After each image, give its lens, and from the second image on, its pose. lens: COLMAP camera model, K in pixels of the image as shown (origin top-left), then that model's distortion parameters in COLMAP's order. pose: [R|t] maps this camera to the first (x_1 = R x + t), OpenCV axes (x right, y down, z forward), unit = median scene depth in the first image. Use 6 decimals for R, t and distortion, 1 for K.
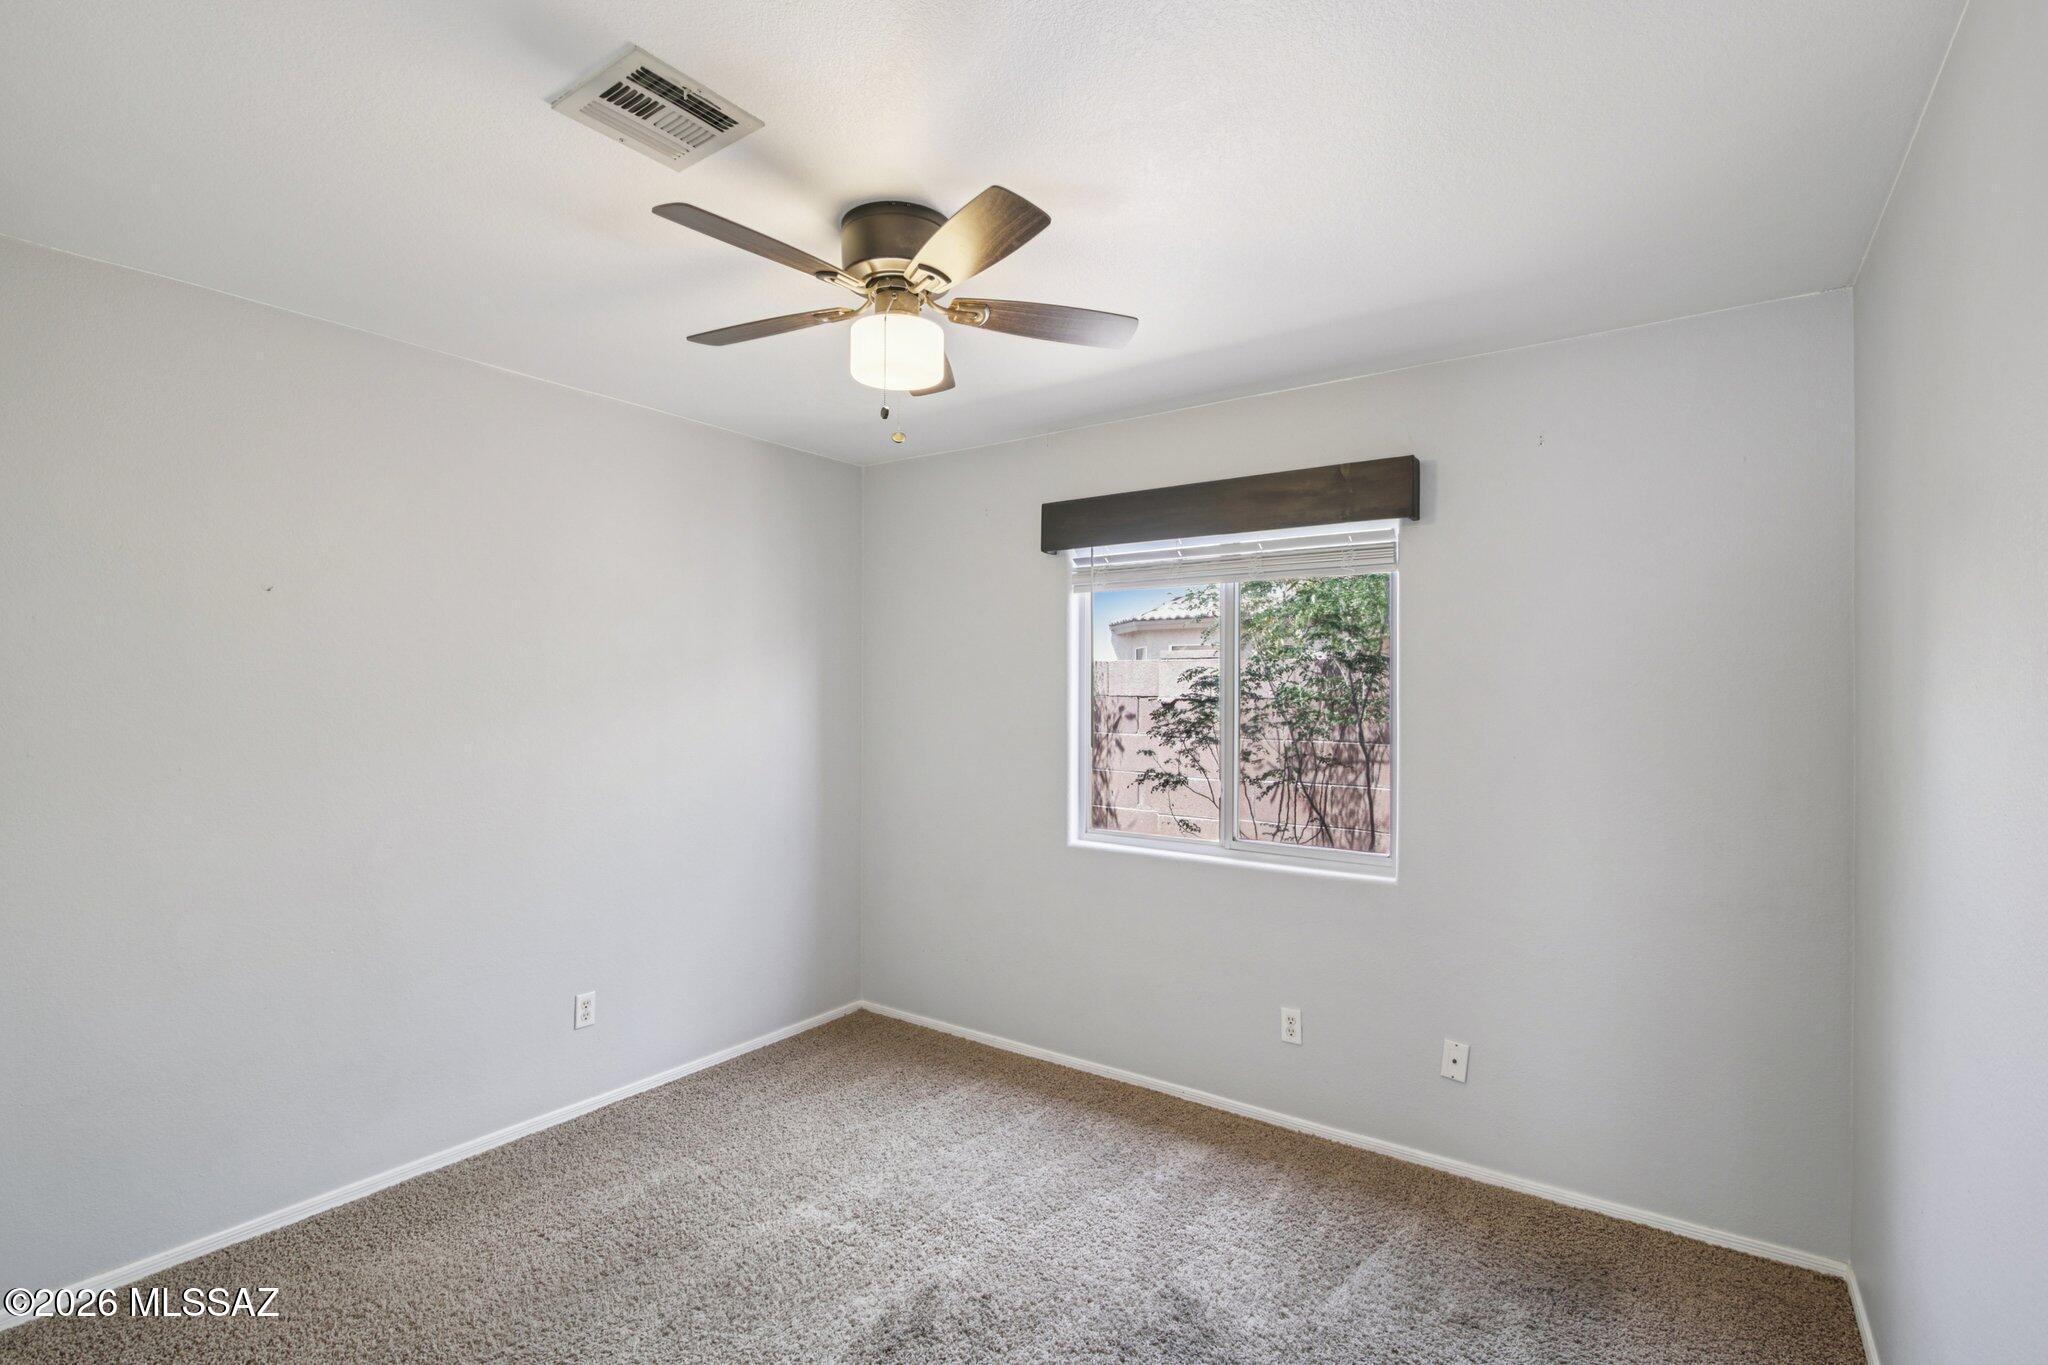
lens RADIAL K [[918.3, 0, 1026.3], [0, 918.3, 692.0], [0, 0, 1]] dist [-0.015000, 0.000394]
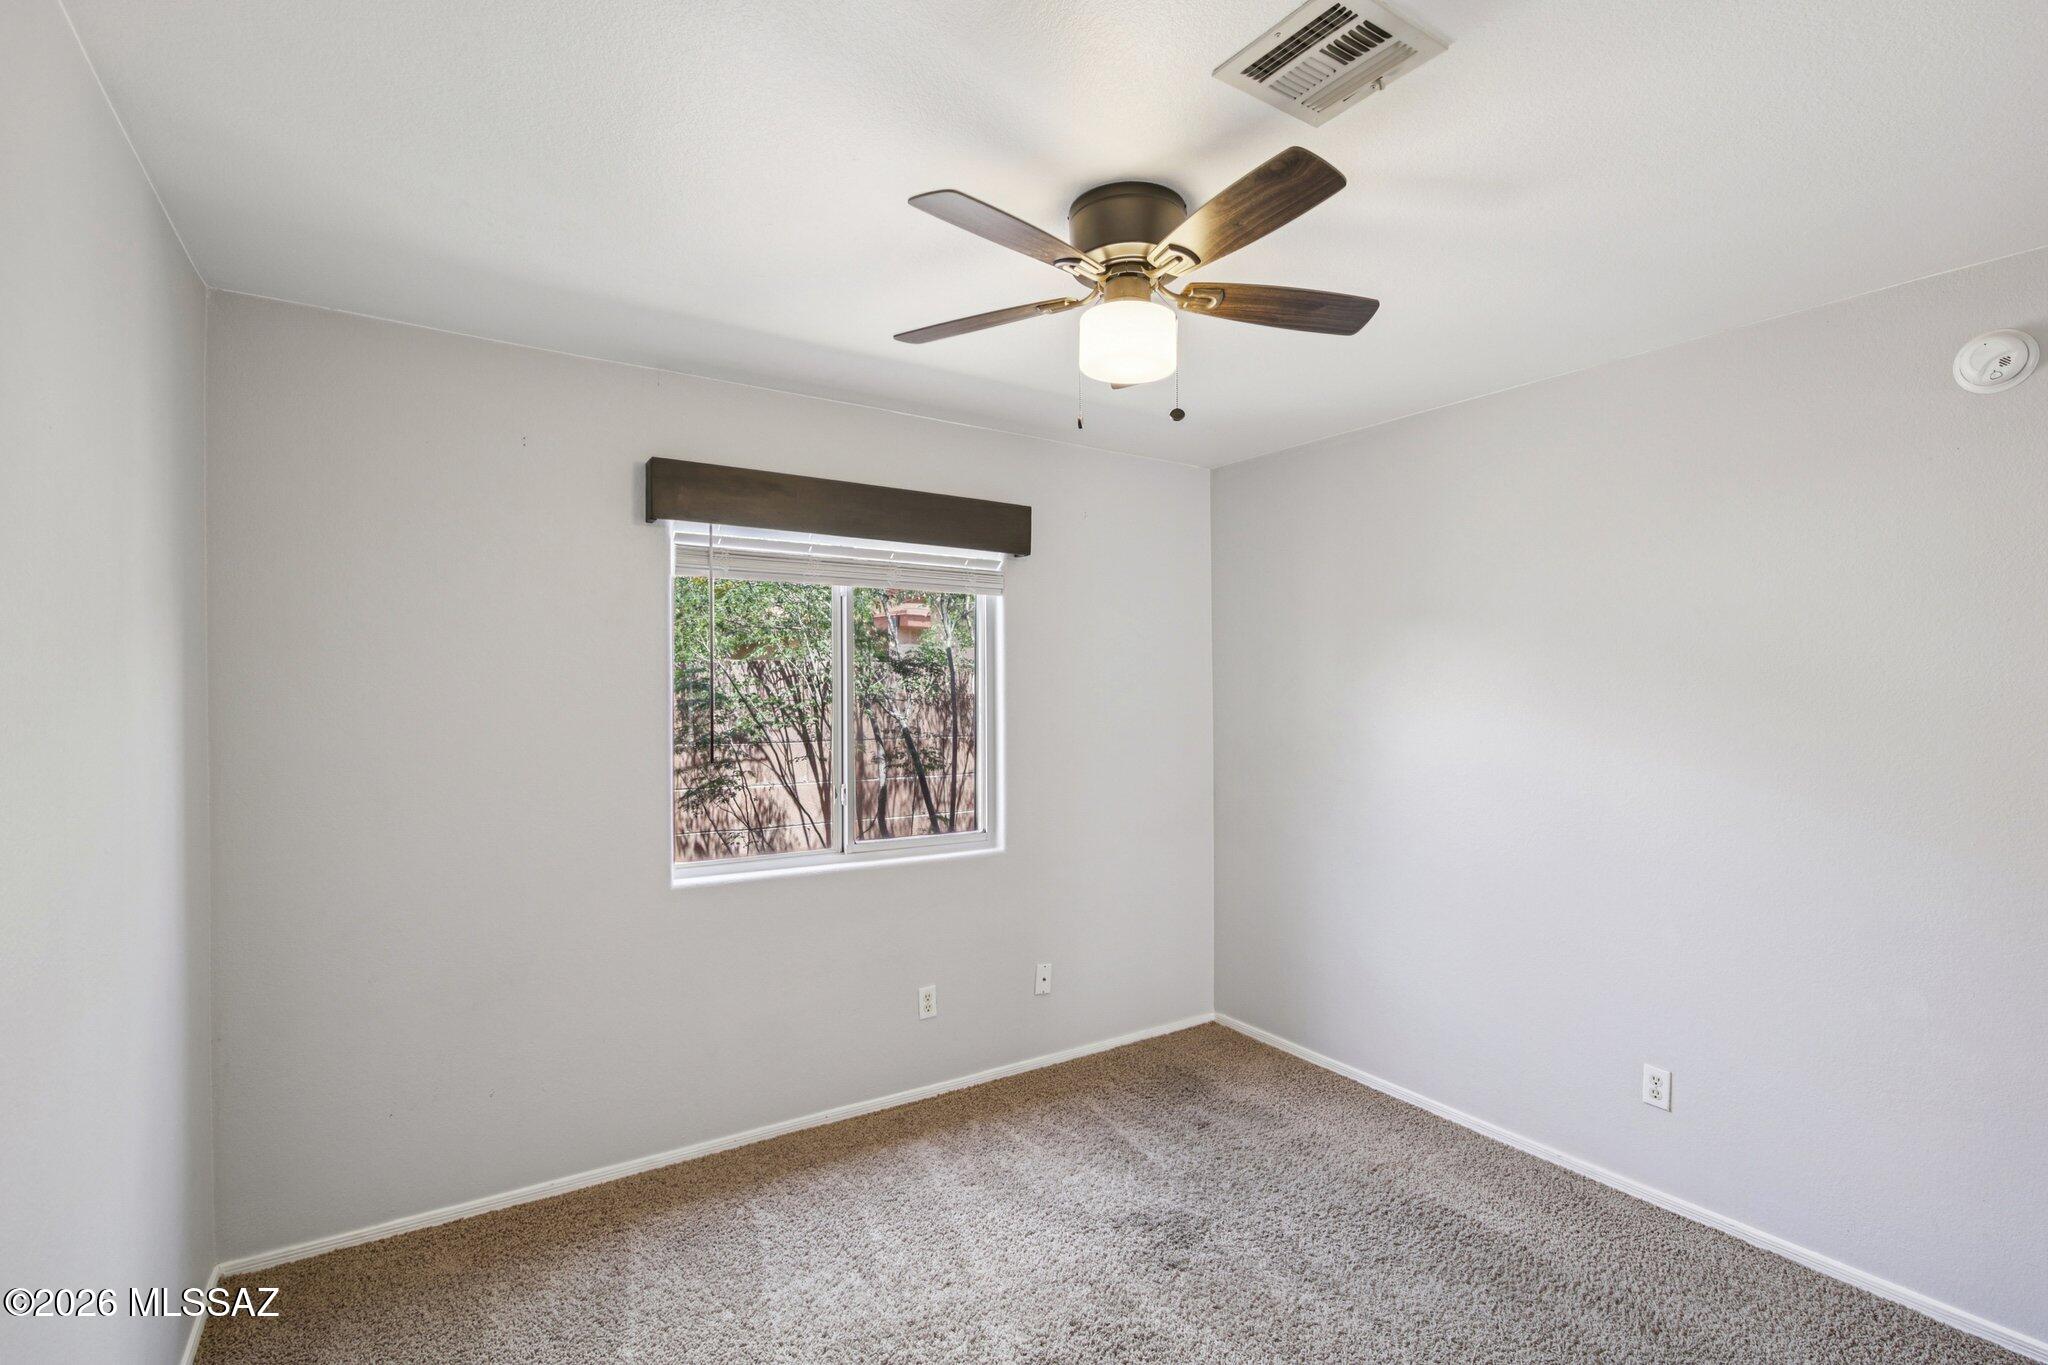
lens RADIAL K [[928.2, 0, 1017.8], [0, 928.2, 683.4], [0, 0, 1]] dist [-0.018174, 0.000326]
pose [[0.378543, 0.002107, 0.925581, -0.735090], [0.001809, 0.999994, -0.003016, -0.011395], [-0.925582, 0.002816, 0.378537, 0.515610]]
